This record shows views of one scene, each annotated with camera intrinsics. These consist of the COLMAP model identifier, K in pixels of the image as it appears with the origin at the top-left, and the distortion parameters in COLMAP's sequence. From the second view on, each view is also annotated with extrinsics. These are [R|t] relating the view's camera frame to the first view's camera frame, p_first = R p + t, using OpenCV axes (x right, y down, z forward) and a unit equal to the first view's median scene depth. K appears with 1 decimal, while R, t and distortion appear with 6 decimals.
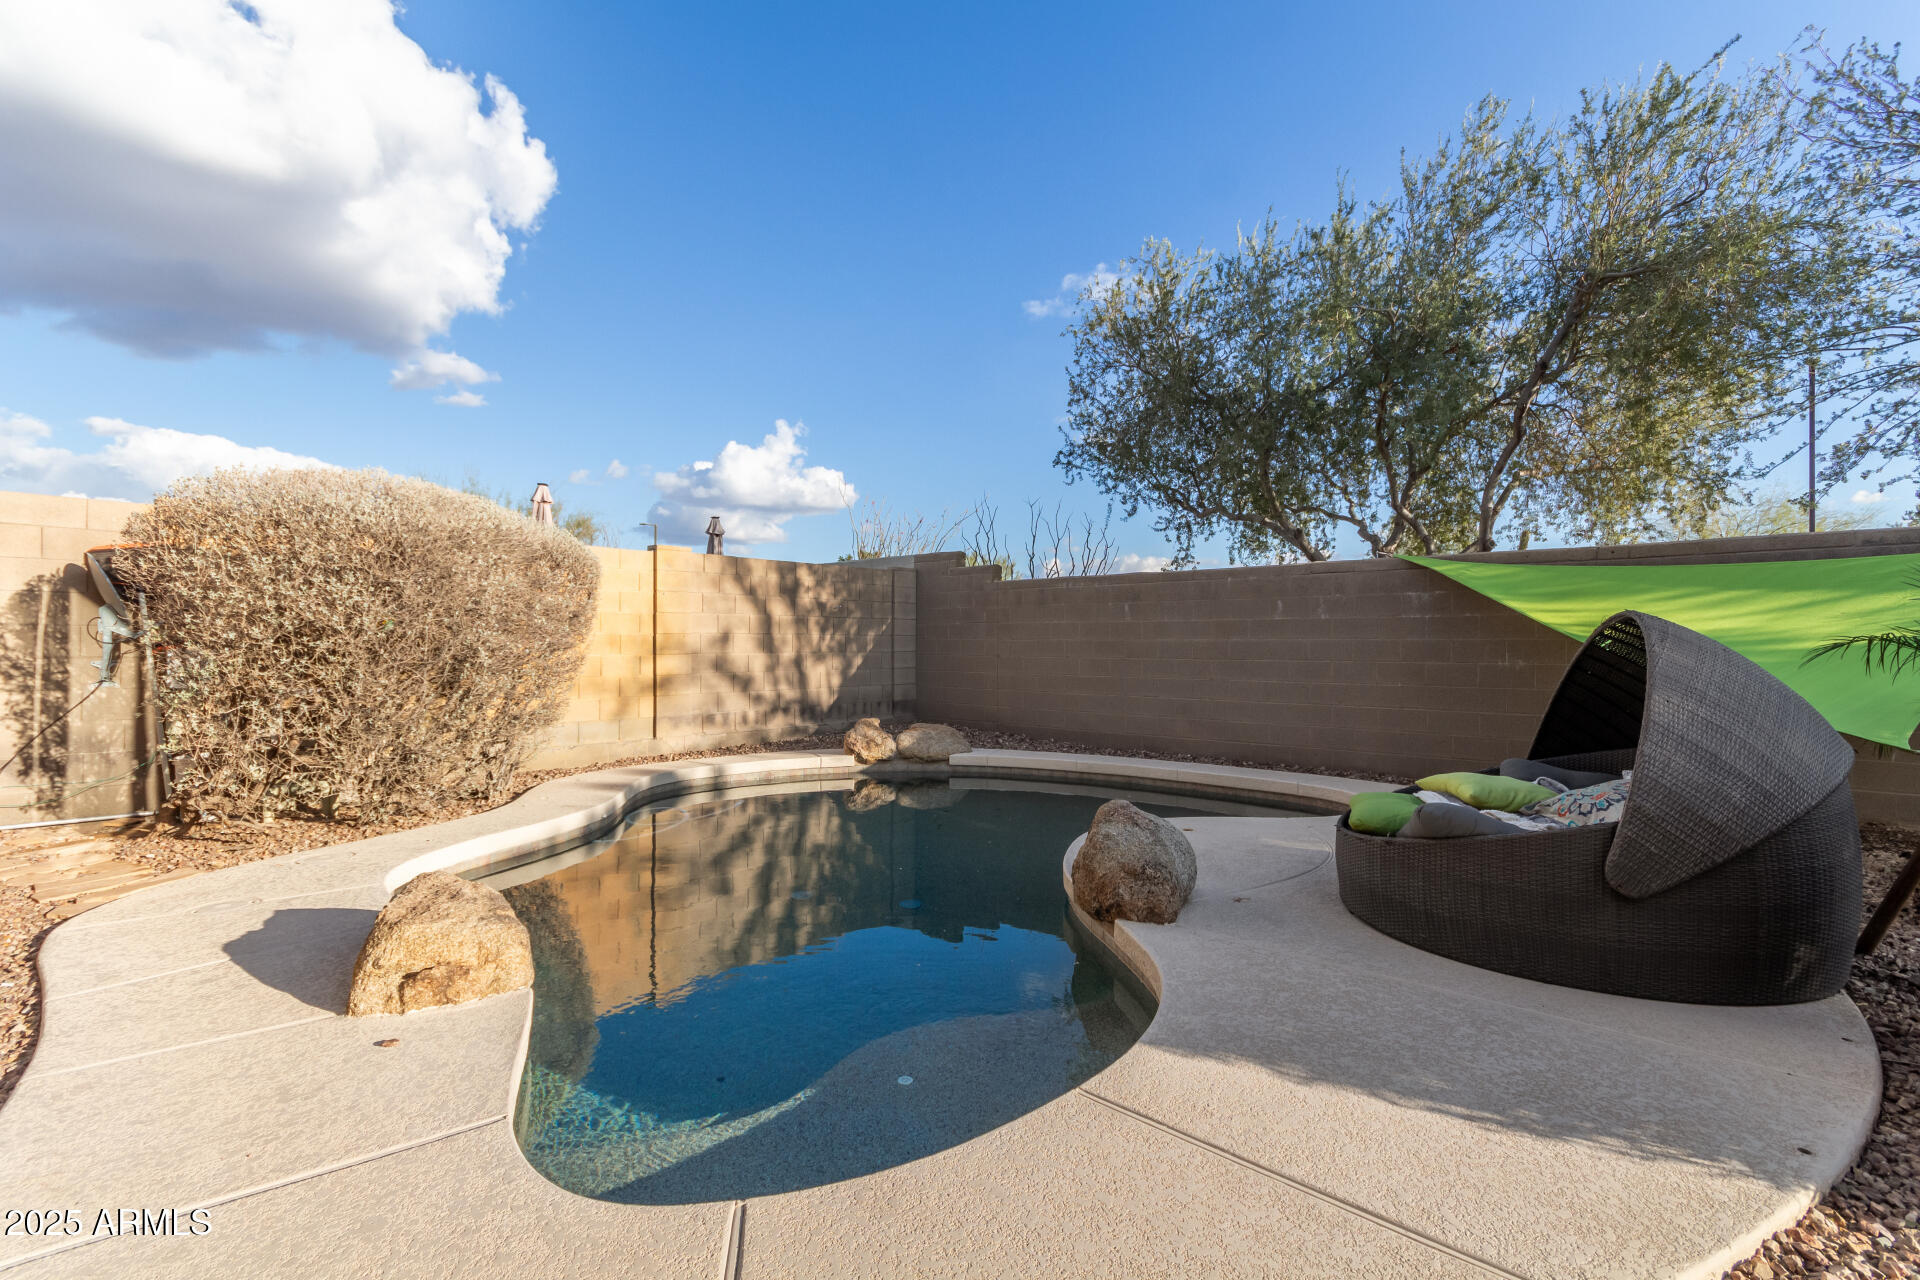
lens RADIAL K [[895.6, 0, 916.6], [0, 895.6, 639.5], [0, 0, 1]] dist [0.003596, 0.001590]
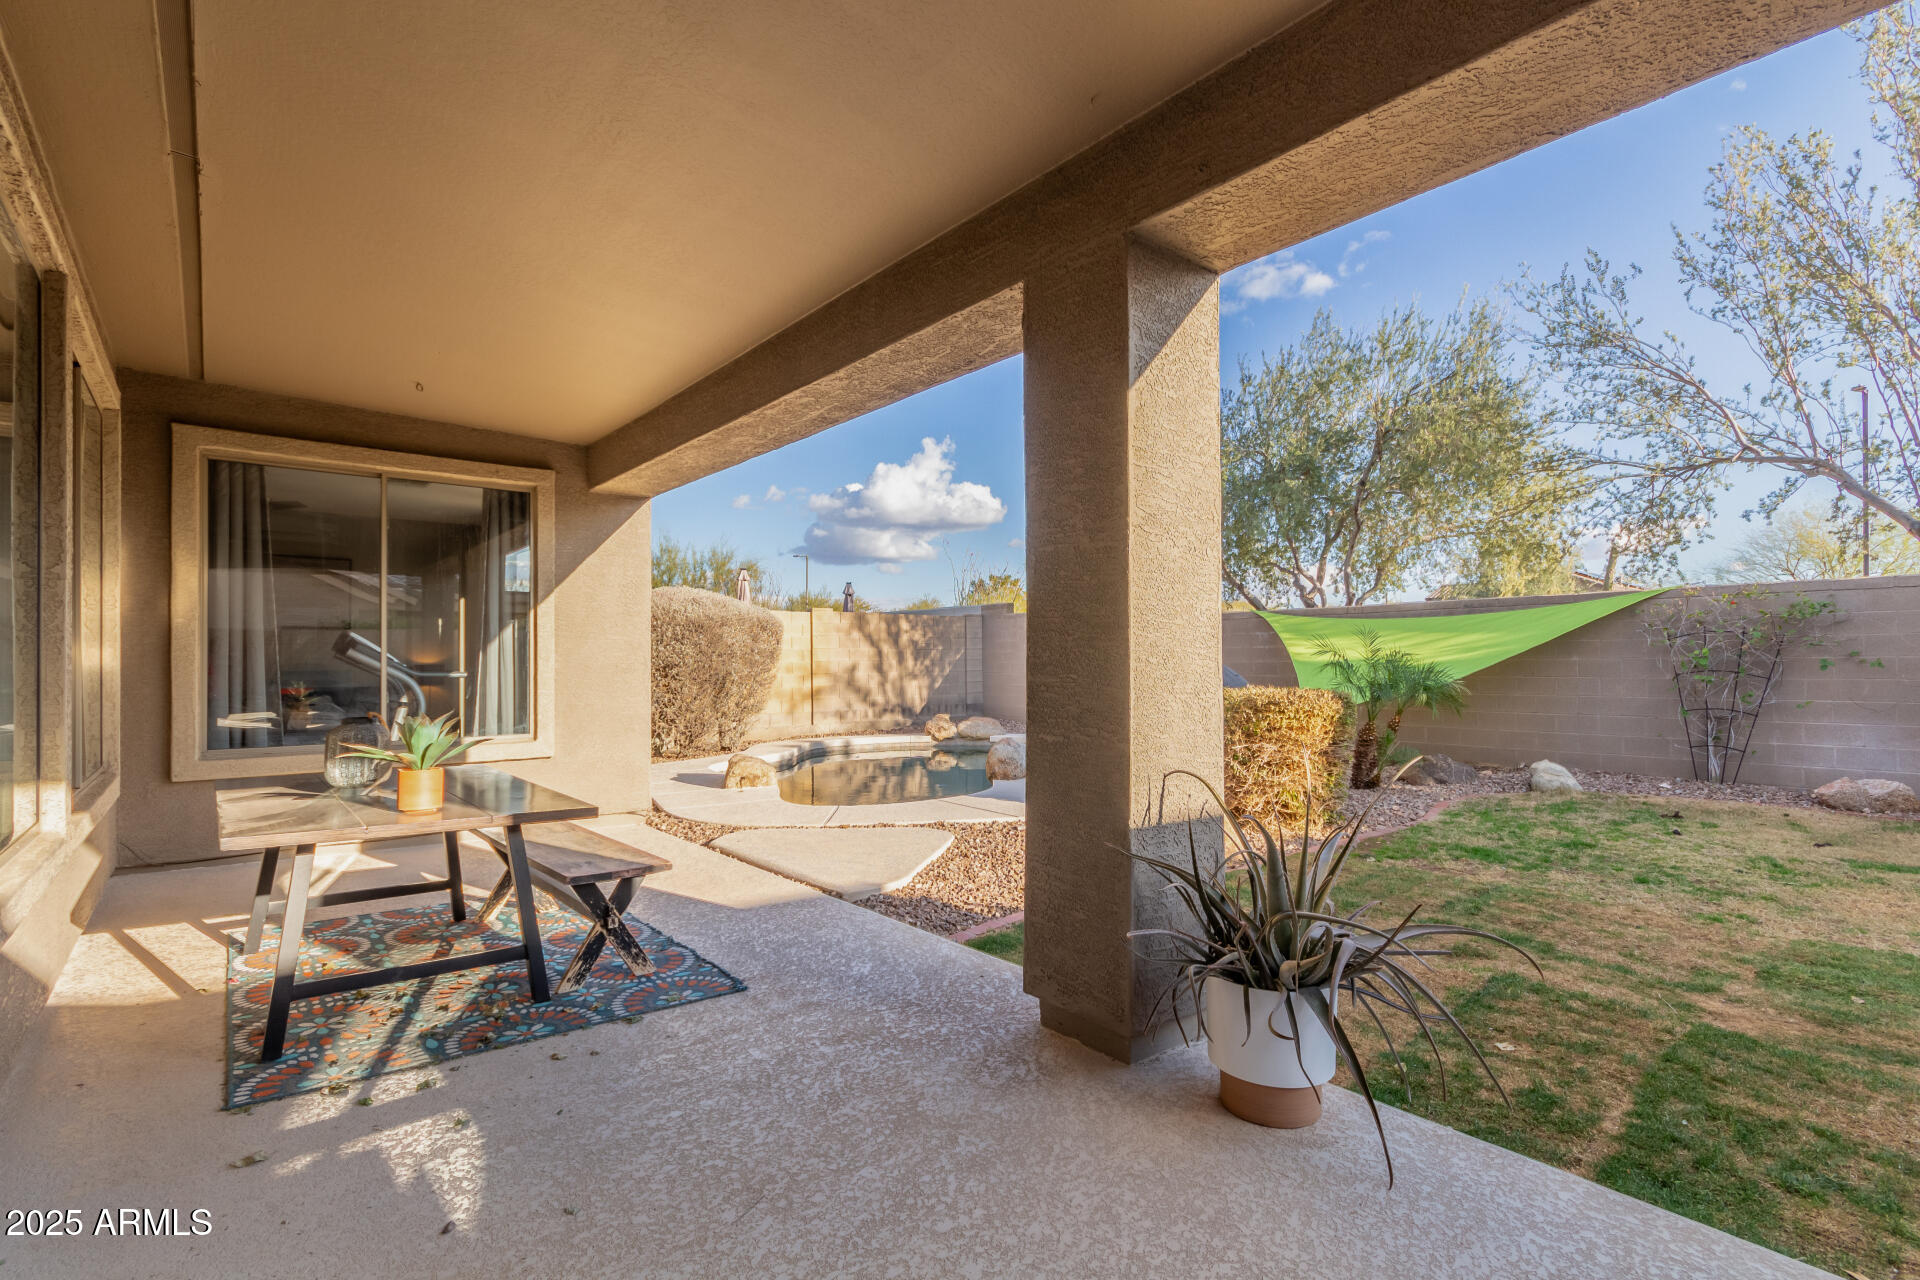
lens RADIAL K [[895.6, 0, 971.5], [0, 895.6, 657.4], [0, 0, 1]] dist [0.003596, 0.001590]
pose [[0.993937, -0.017871, -0.108491, 0.173042], [0.018690, 0.999804, 0.006541, -0.023144], [0.108352, -0.008529, 0.994076, -0.582965]]
